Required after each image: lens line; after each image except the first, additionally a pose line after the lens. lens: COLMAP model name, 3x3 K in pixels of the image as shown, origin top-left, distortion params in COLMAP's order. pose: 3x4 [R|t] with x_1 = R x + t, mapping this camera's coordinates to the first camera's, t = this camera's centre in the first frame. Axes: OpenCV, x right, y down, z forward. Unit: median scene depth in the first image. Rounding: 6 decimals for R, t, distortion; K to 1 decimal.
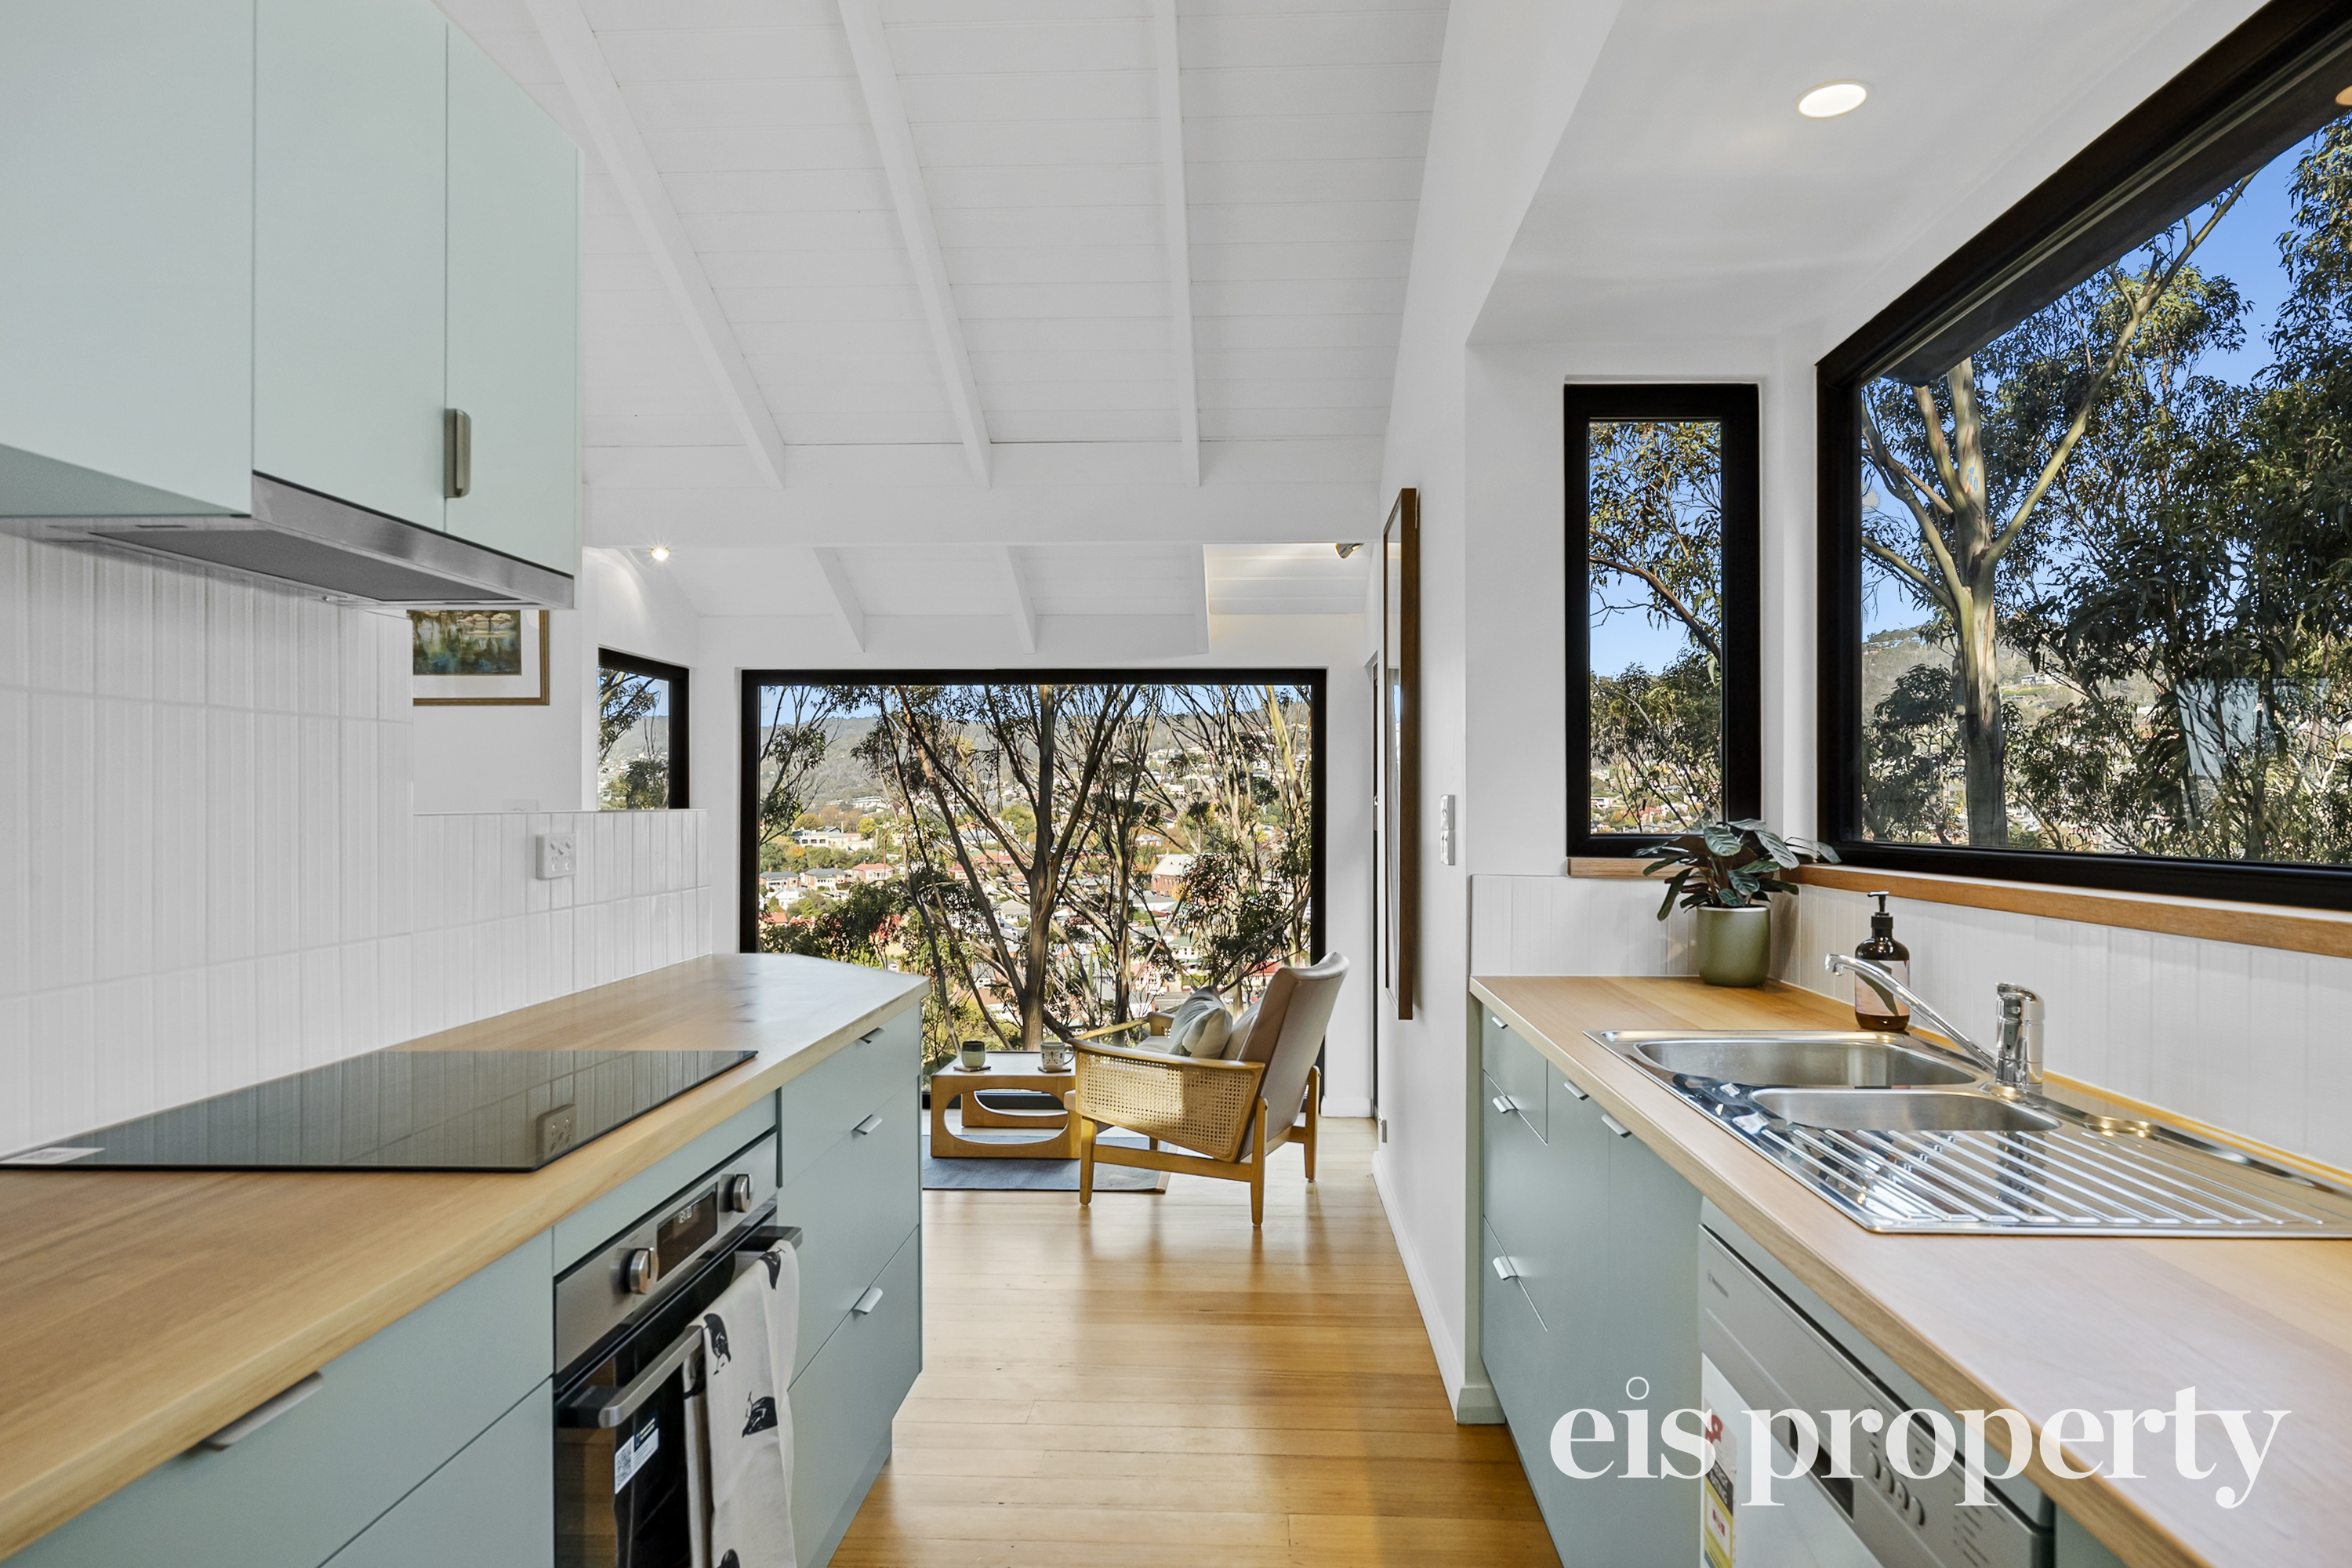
lens RADIAL K [[1407.2, 0, 1188.6], [0, 1407.2, 794.3], [0, 0, 1]] dist [0.004837, 0.000175]
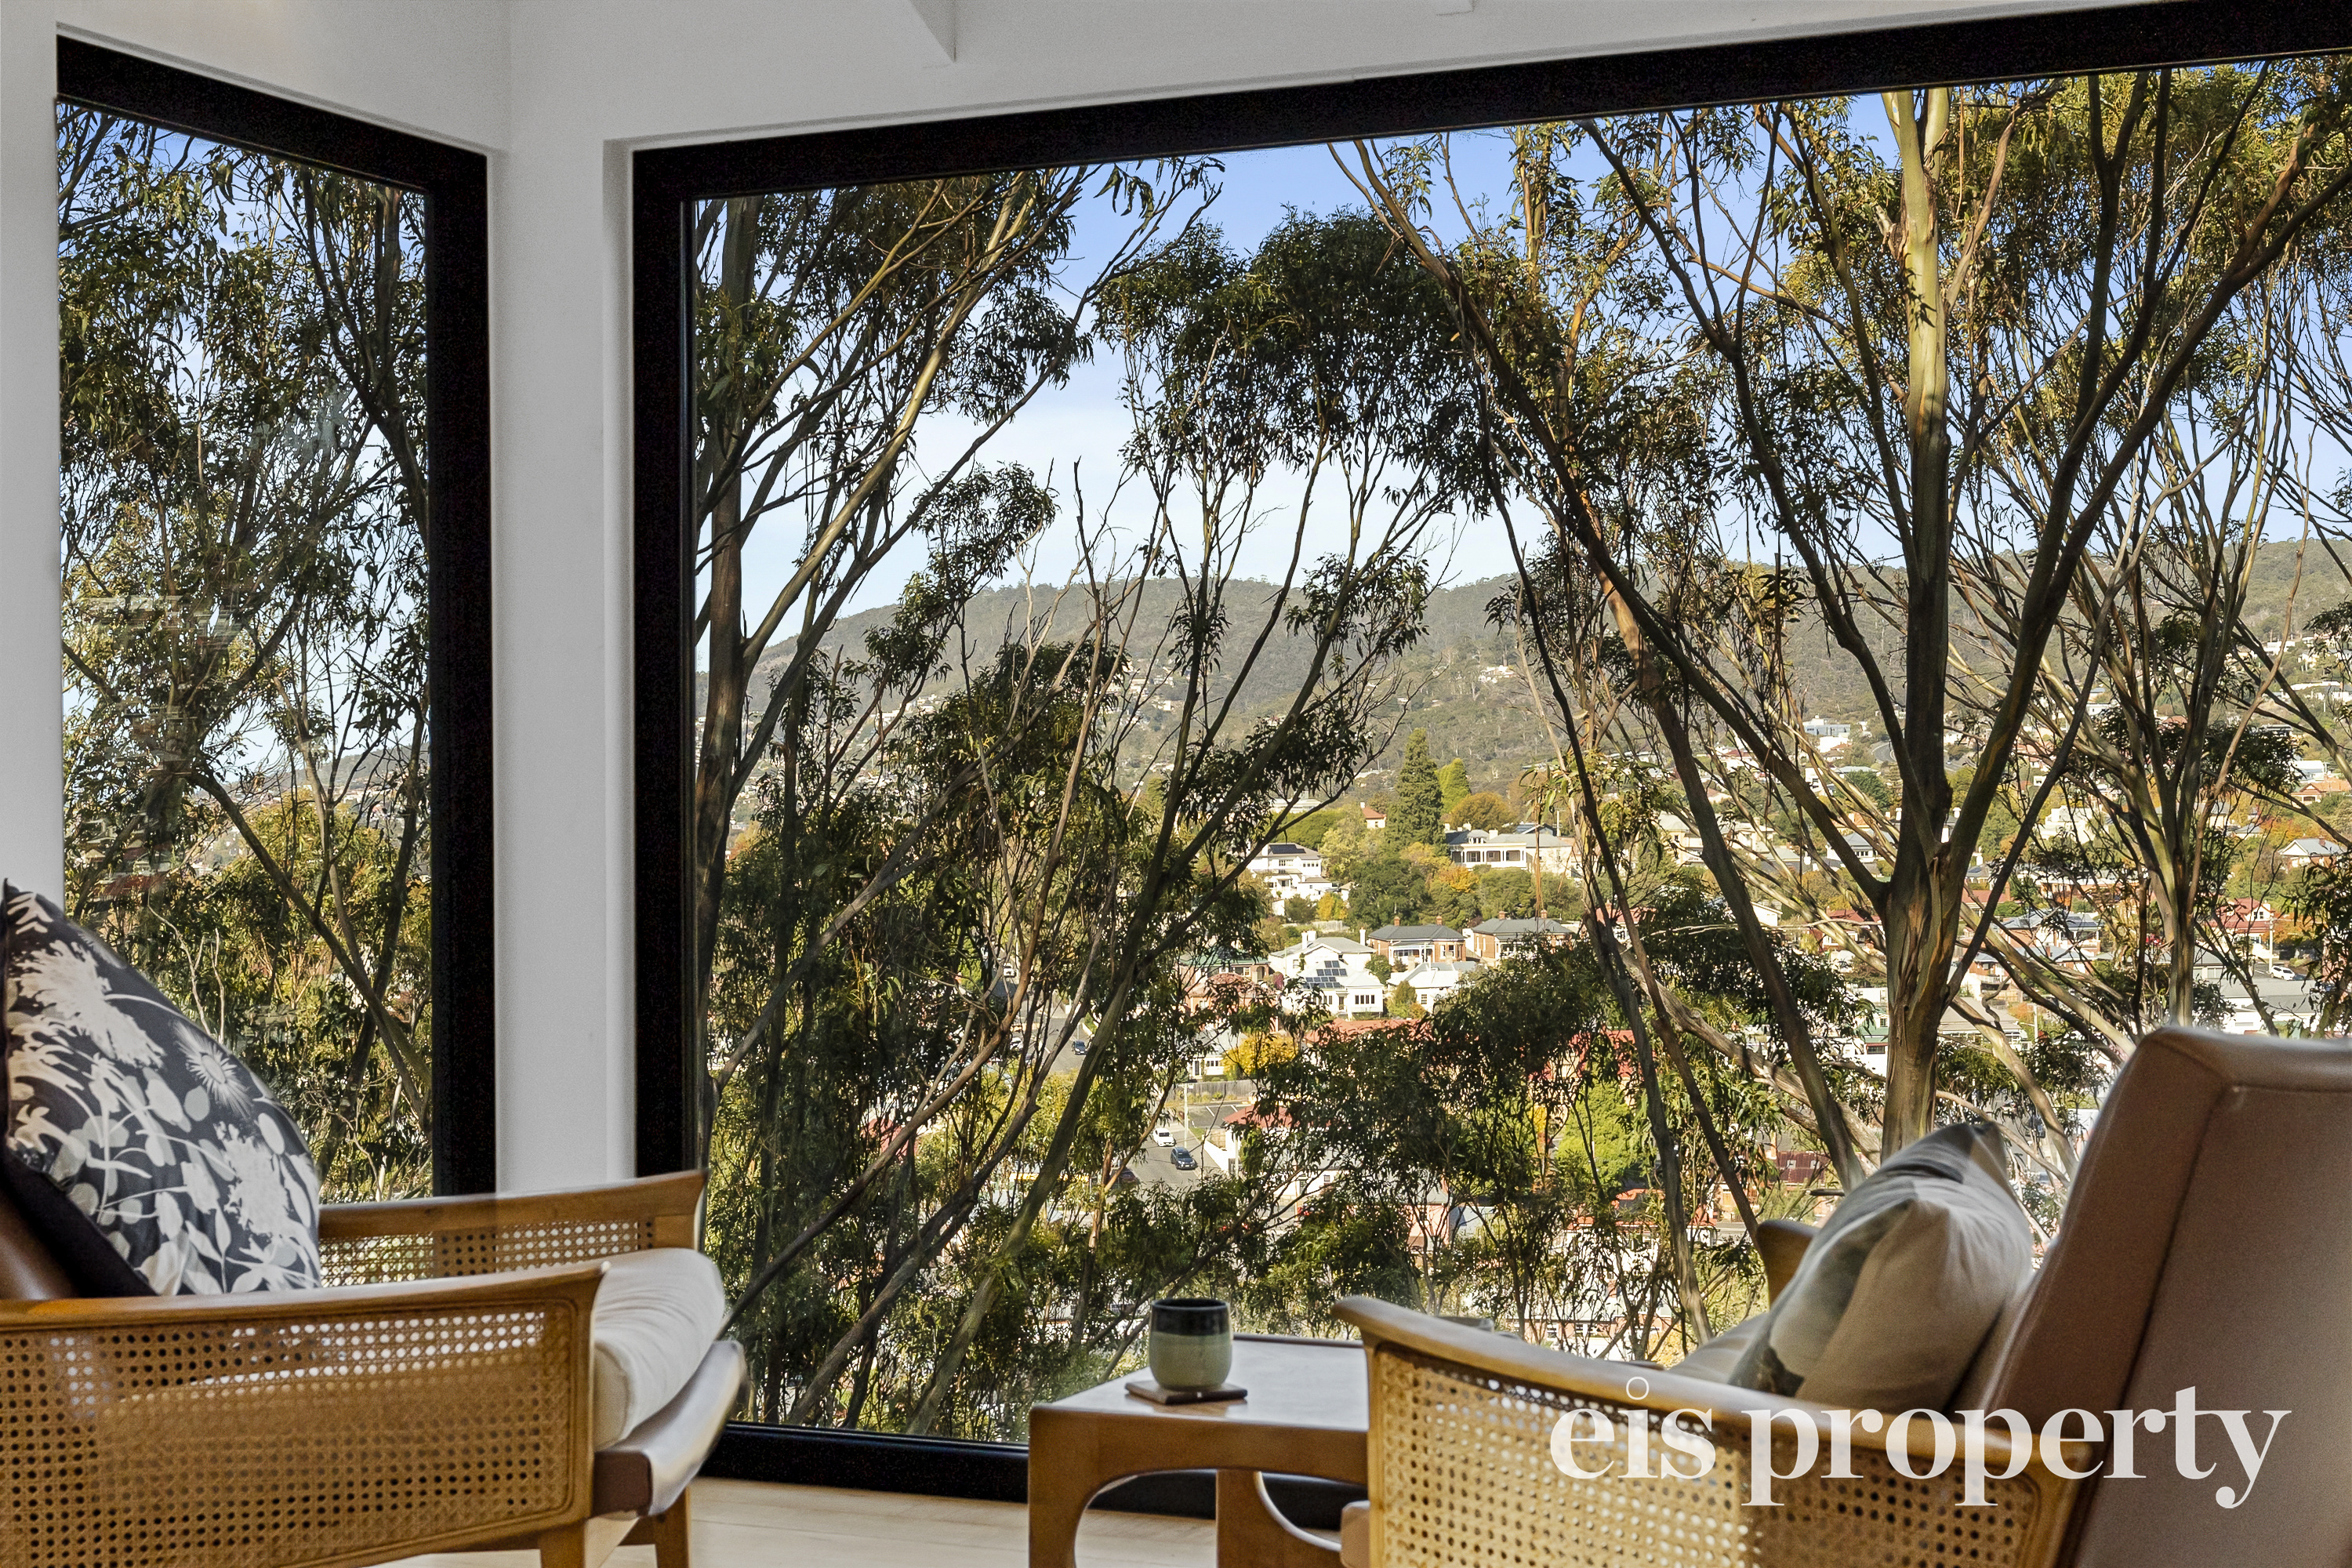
lens RADIAL K [[3318.6, 0, 1173.1], [0, 3318.6, 788.6], [0, 0, 1]] dist [0.042010, 0.000000]
pose [[0.935281, -0.006936, -0.353838, 0.019246], [0.010956, 0.999896, 0.009359, 0.013675], [0.353736, -0.012630, 0.935260, 0.077425]]
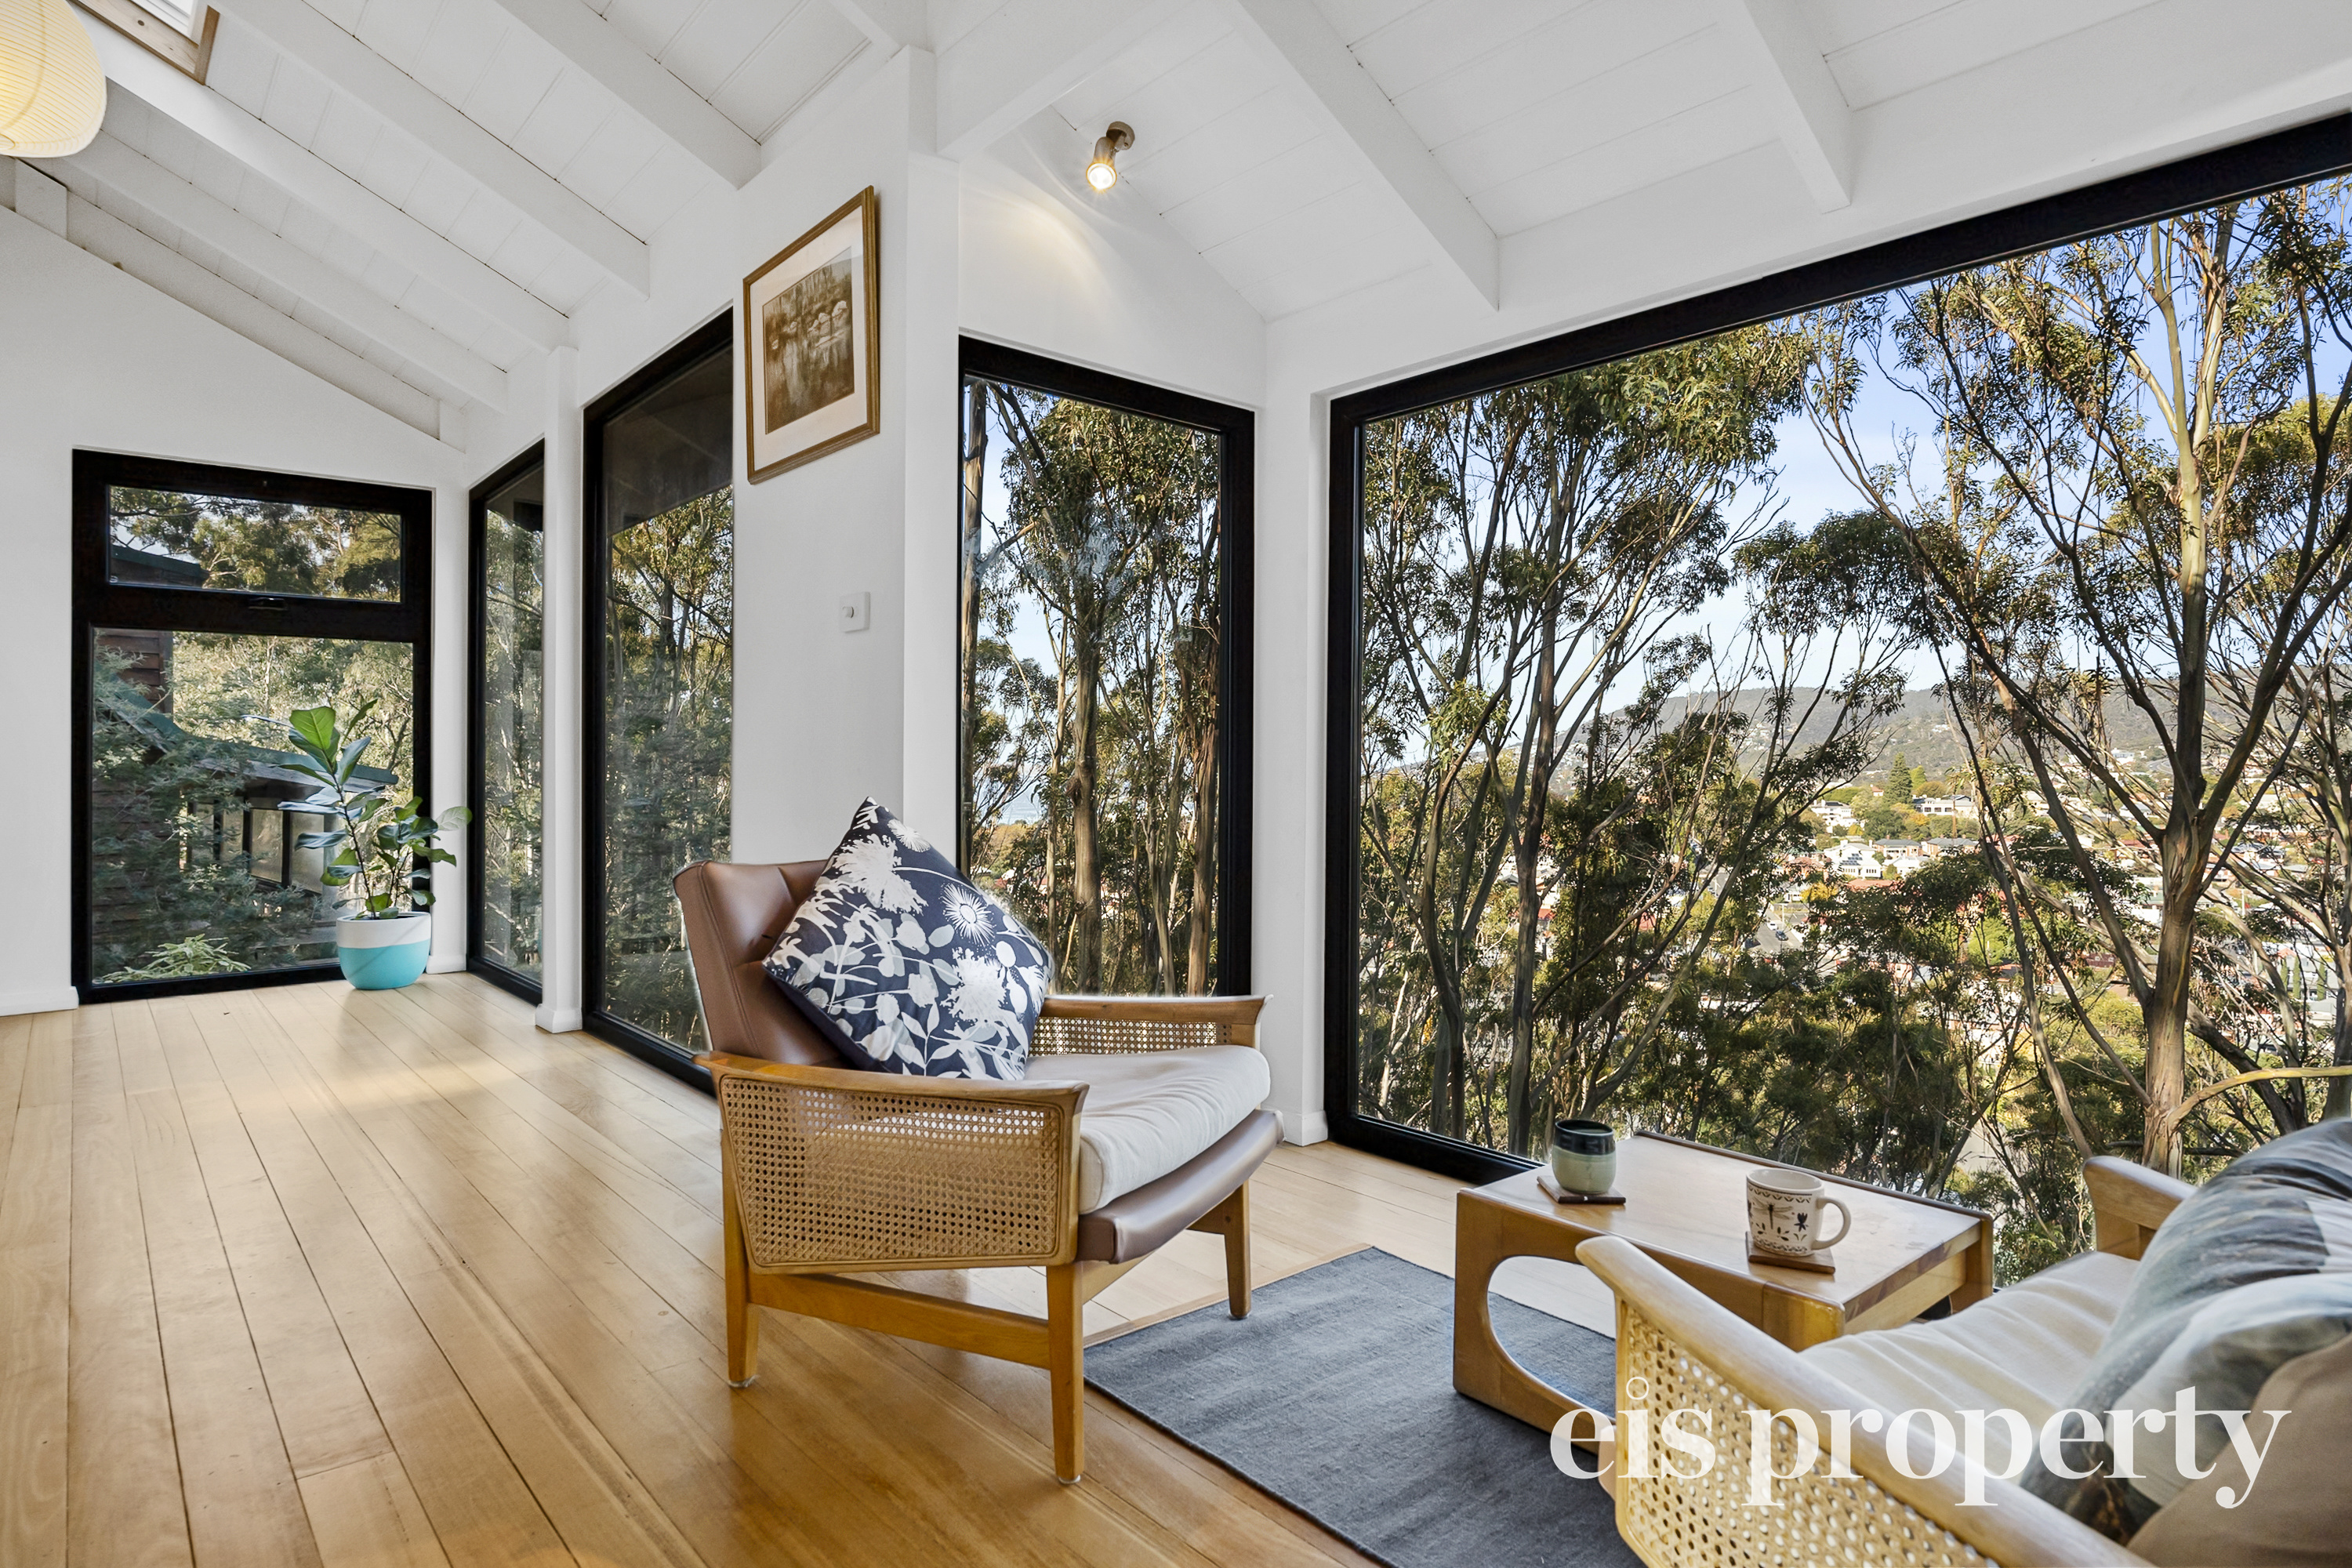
lens RADIAL K [[1273.0, 0, 1174.4], [0, 1273.0, 769.7], [0, 0, 1]] dist [-0.007557, 0.004079]
pose [[0.690686, 0.006006, -0.723130, 0.006007], [-0.002546, 0.999980, 0.005873, 0.015692], [0.723151, -0.002215, 0.690687, 0.145409]]
